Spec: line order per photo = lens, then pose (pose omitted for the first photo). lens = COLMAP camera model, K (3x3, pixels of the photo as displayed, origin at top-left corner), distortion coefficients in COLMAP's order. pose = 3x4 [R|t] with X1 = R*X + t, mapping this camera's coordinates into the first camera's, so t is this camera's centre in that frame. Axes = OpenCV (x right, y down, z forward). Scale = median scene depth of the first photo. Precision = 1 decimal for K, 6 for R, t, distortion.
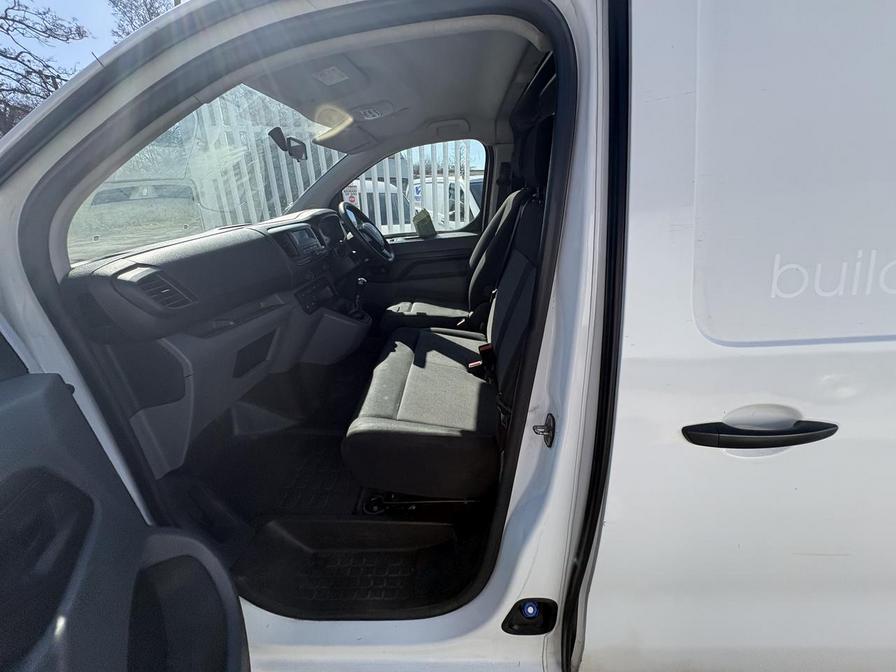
lens RADIAL K [[357.8, 0, 447.9], [0, 357.8, 334.6], [0, 0, 1]] dist [0.004386, -0.000142]
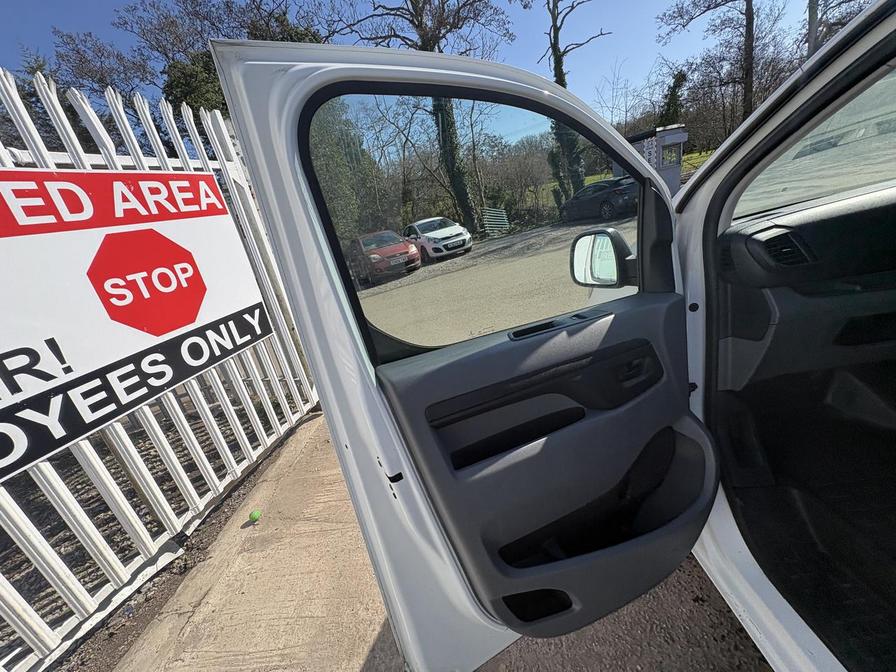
lens RADIAL K [[357.8, 0, 448.2], [0, 357.8, 337.6], [0, 0, 1]] dist [0.004386, -0.000142]
pose [[0.023685, 0.358325, -0.933297, 0.181879], [-0.163467, 0.922382, 0.349986, -0.041734], [0.986264, 0.144274, 0.080421, -0.067282]]
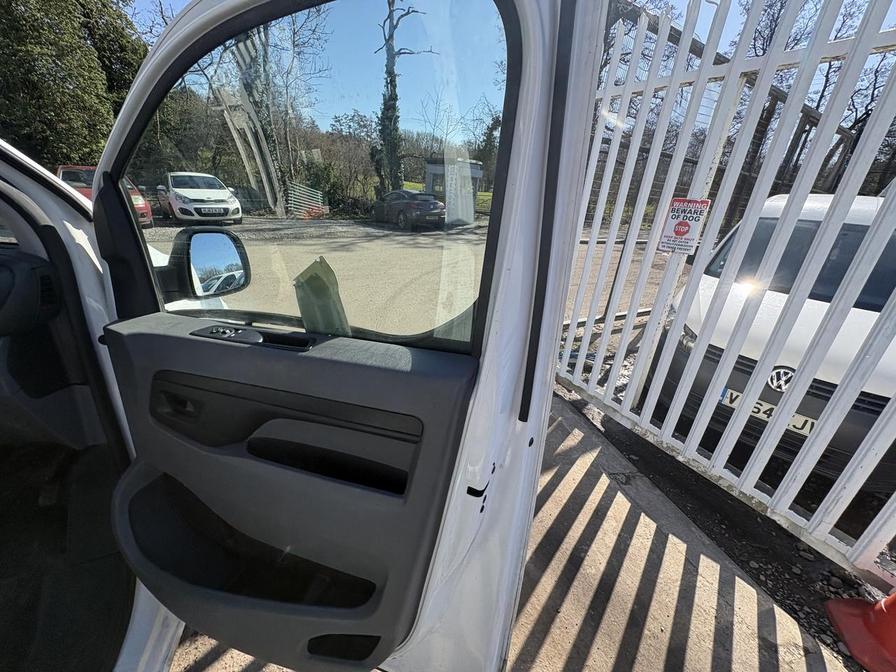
lens RADIAL K [[357.8, 0, 444.4], [0, 357.8, 334.9], [0, 0, 1]] dist [0.004386, -0.000142]
pose [[0.318720, 0.406859, -0.856086, 0.227334], [-0.421721, 0.869736, 0.256340, -0.665884], [0.848863, 0.279329, 0.448783, 1.535686]]
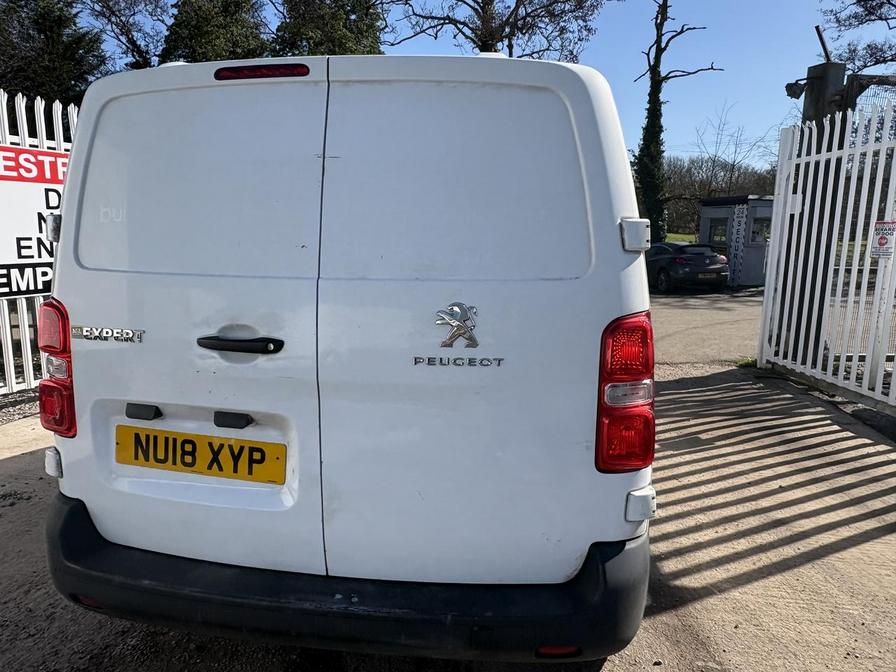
lens RADIAL K [[609.3, 0, 452.4], [0, 609.3, 346.7], [0, 0, 1]] dist [0.007509, -0.001484]
pose [[-0.106065, 0.201859, -0.973655, 2.479375], [-0.370874, 0.900490, 0.227091, -0.450911], [0.922607, 0.385189, -0.020646, 1.010079]]
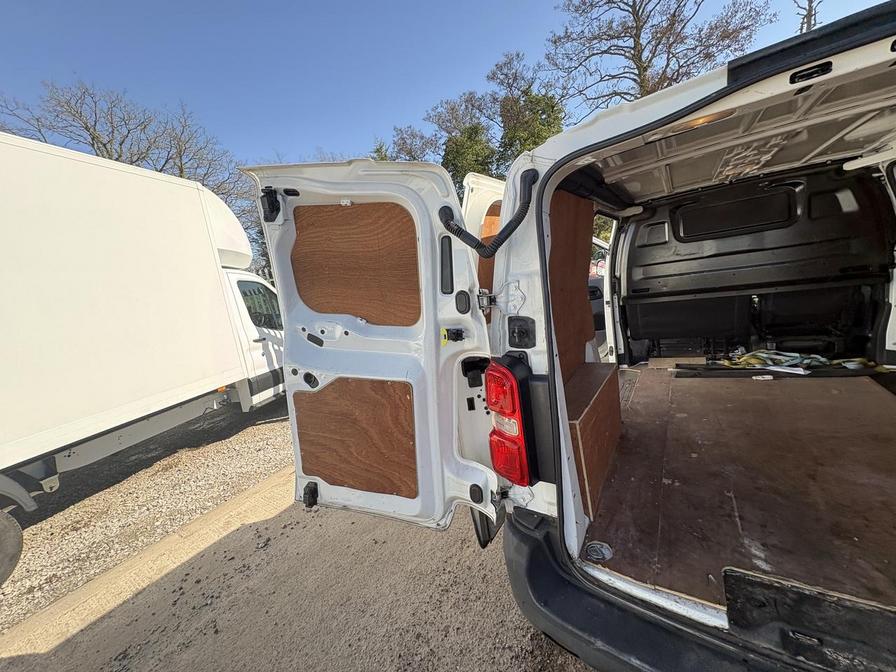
lens RADIAL K [[357.8, 0, 451.7], [0, 357.8, 334.0], [0, 0, 1]] dist [0.004386, -0.000142]
pose [[-0.485931, 0.260283, -0.834341, 2.123998], [-0.147496, 0.916512, 0.371821, -0.331467], [0.861462, 0.303742, -0.406970, 0.520594]]
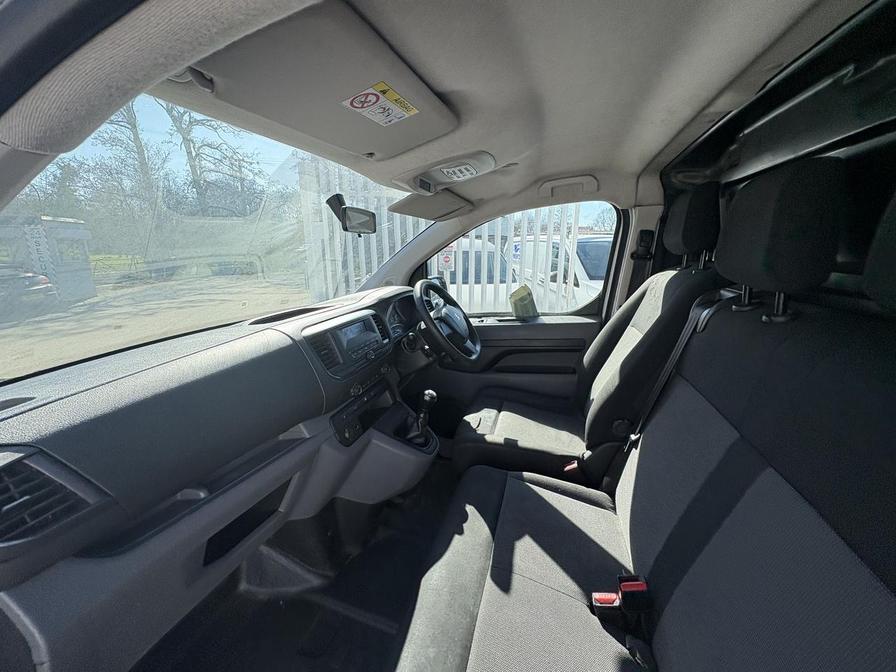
lens RADIAL K [[357.8, 0, 447.8], [0, 357.8, 335.0], [0, 0, 1]] dist [0.004386, -0.000142]
pose [[0.966342, 0.071166, -0.247222, -0.036684], [-0.103430, 0.987364, -0.120060, -0.170307], [0.235554, 0.141590, 0.961492, 0.288664]]
